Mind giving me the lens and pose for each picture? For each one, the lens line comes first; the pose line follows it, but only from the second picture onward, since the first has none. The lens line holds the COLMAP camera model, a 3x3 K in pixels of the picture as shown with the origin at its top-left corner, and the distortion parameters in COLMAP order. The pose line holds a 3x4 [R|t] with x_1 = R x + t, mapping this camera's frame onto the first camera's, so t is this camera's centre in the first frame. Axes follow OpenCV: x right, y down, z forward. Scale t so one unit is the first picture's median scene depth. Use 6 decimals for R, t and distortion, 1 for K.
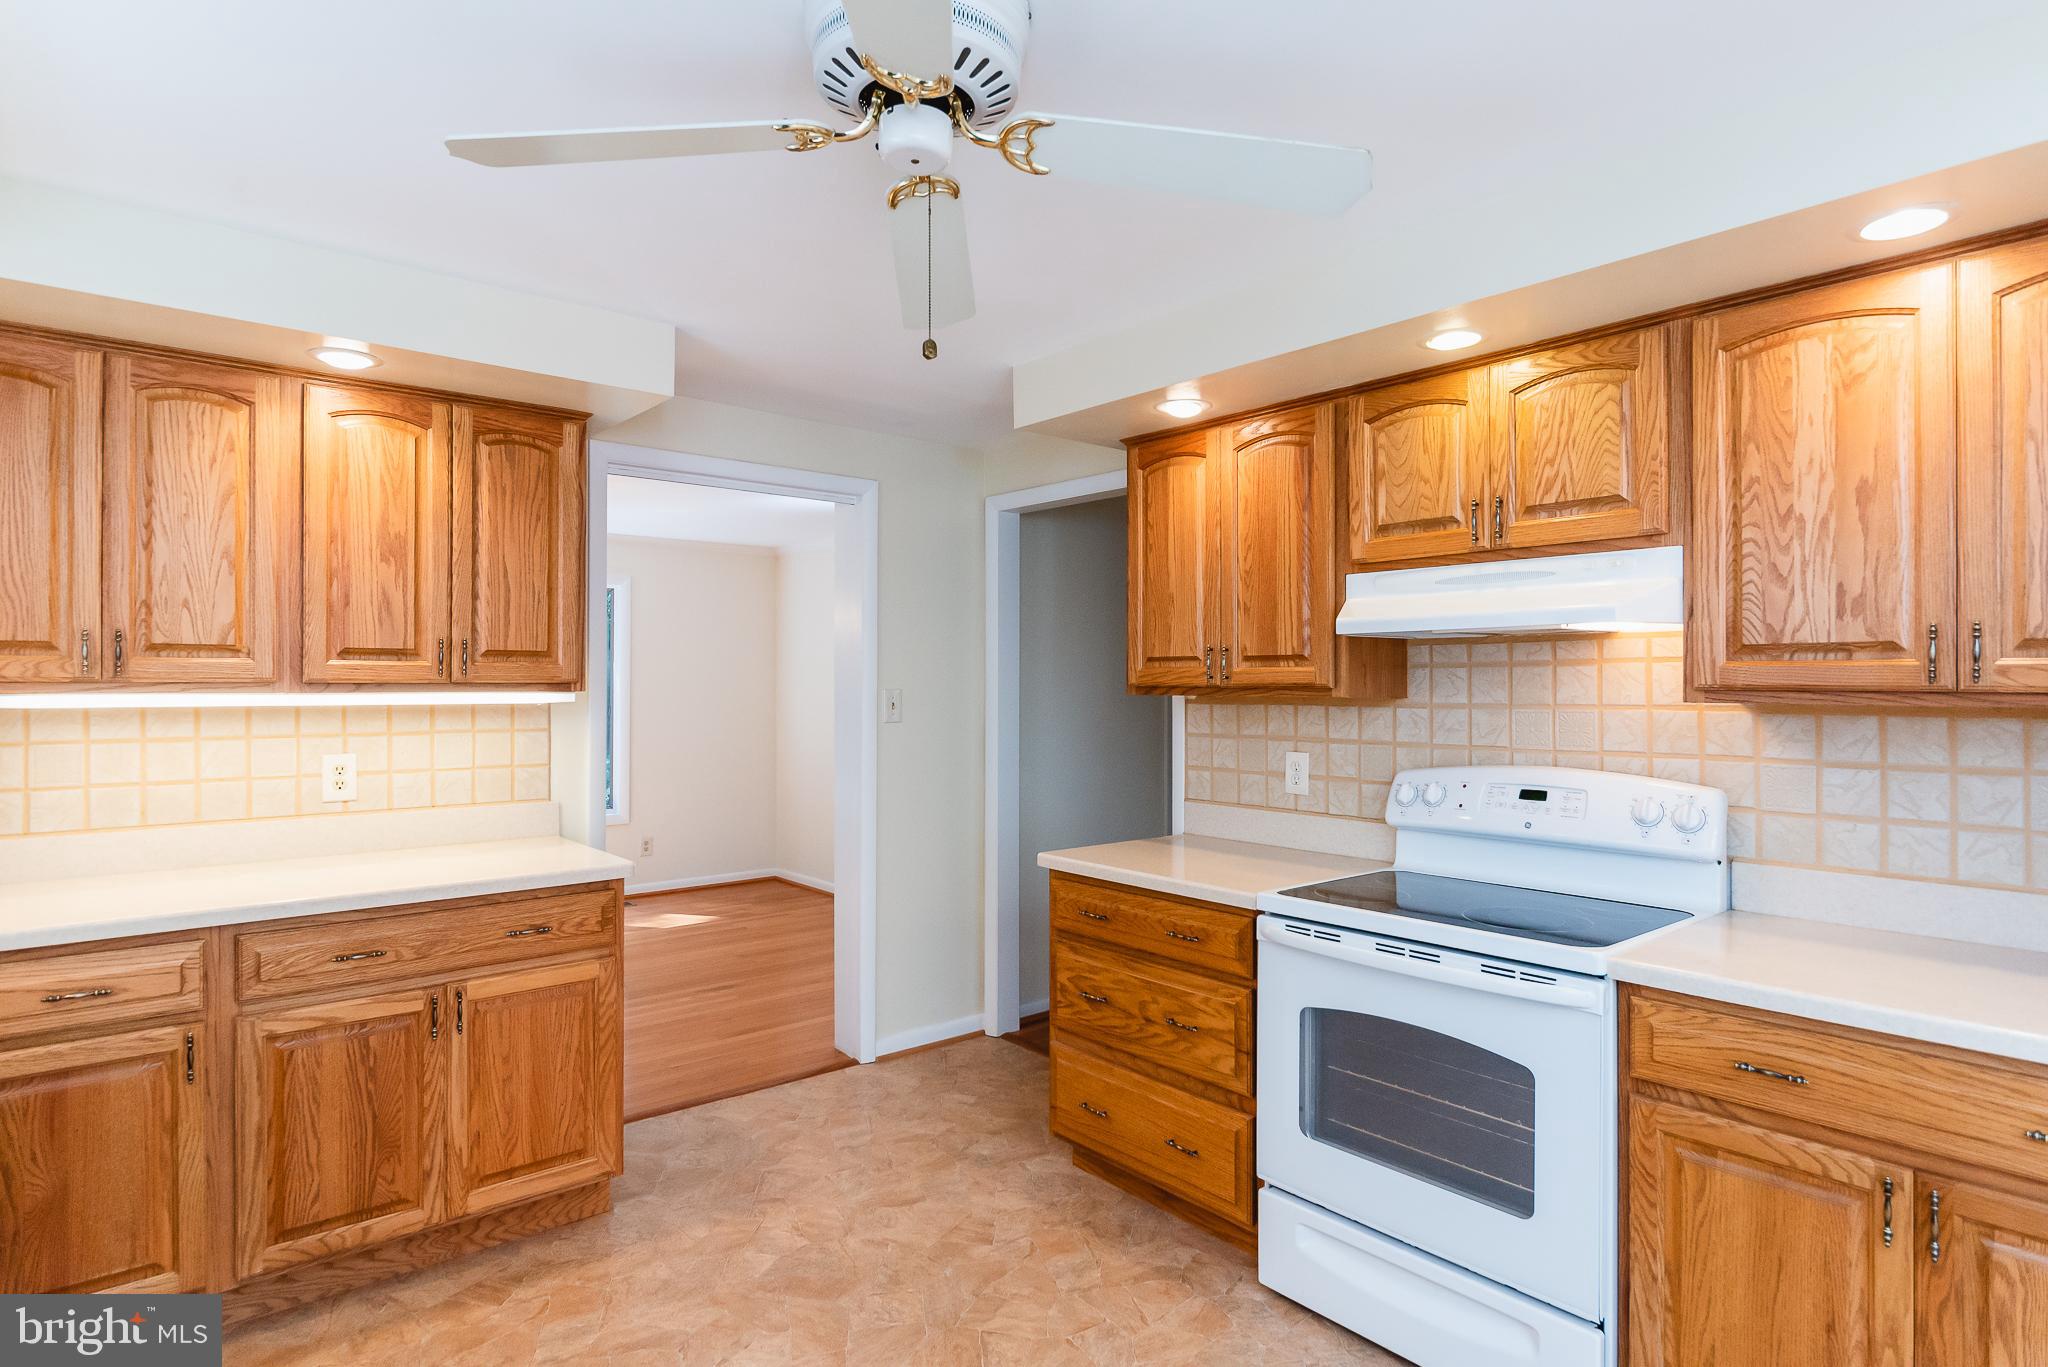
lens RADIAL K [[1091.2, 0, 1027.2], [0, 1091.2, 681.8], [0, 0, 1]] dist [-0.002451, -0.002345]
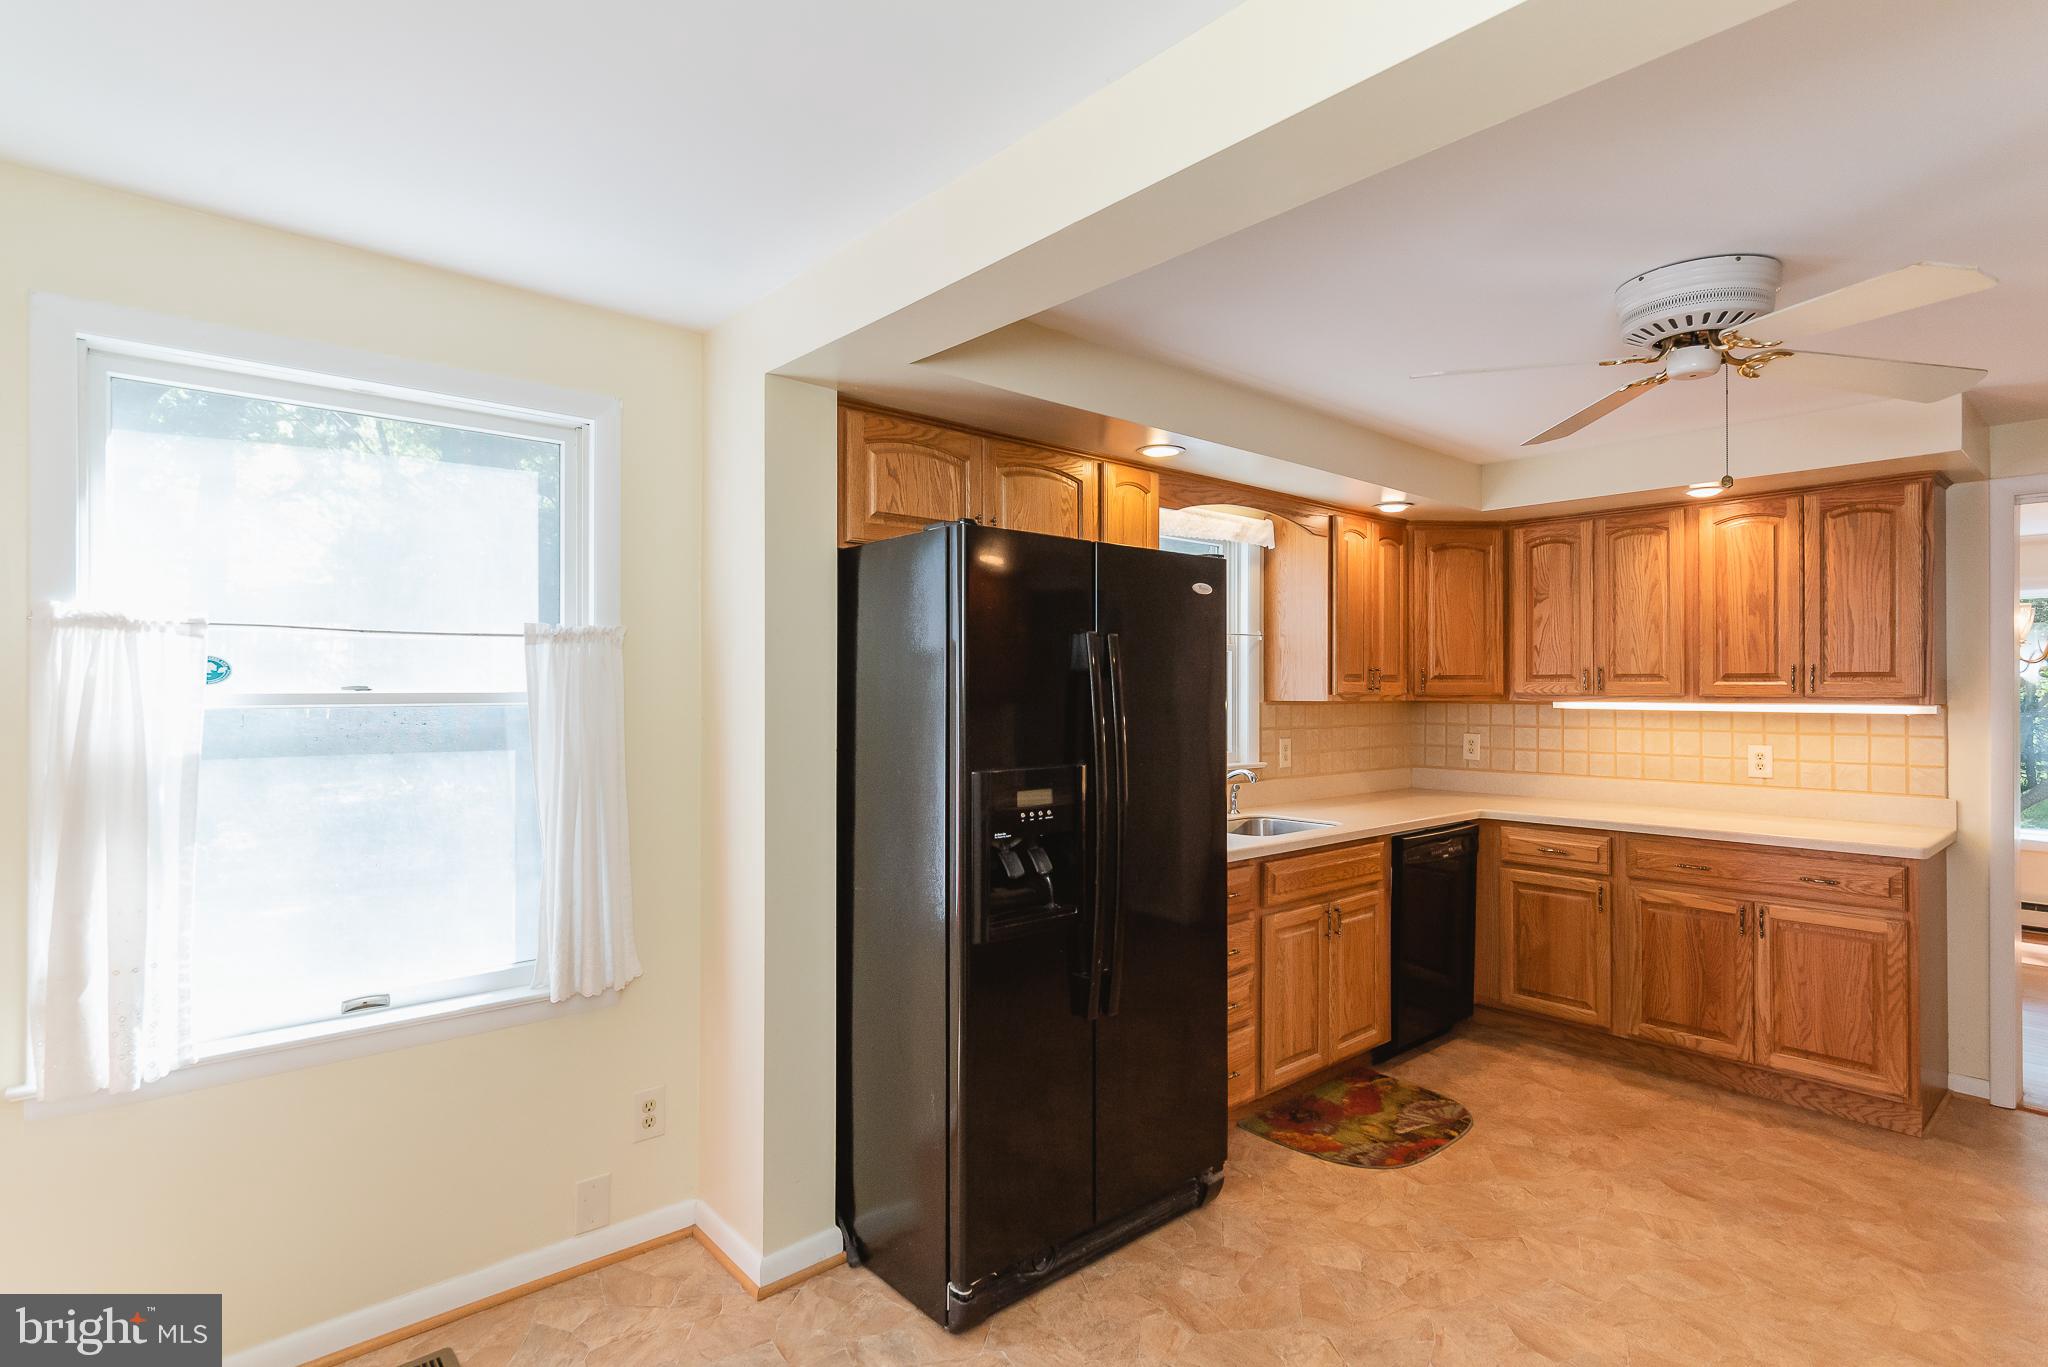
lens RADIAL K [[1015.6, 0, 1028.0], [0, 1015.6, 685.7], [0, 0, 1]] dist [0.003413, 0.000806]
pose [[0.017835, -0.004910, -0.999829, 0.787985], [-0.002554, 0.999984, -0.004956, -0.004755], [0.999838, 0.002642, 0.017823, -0.004964]]
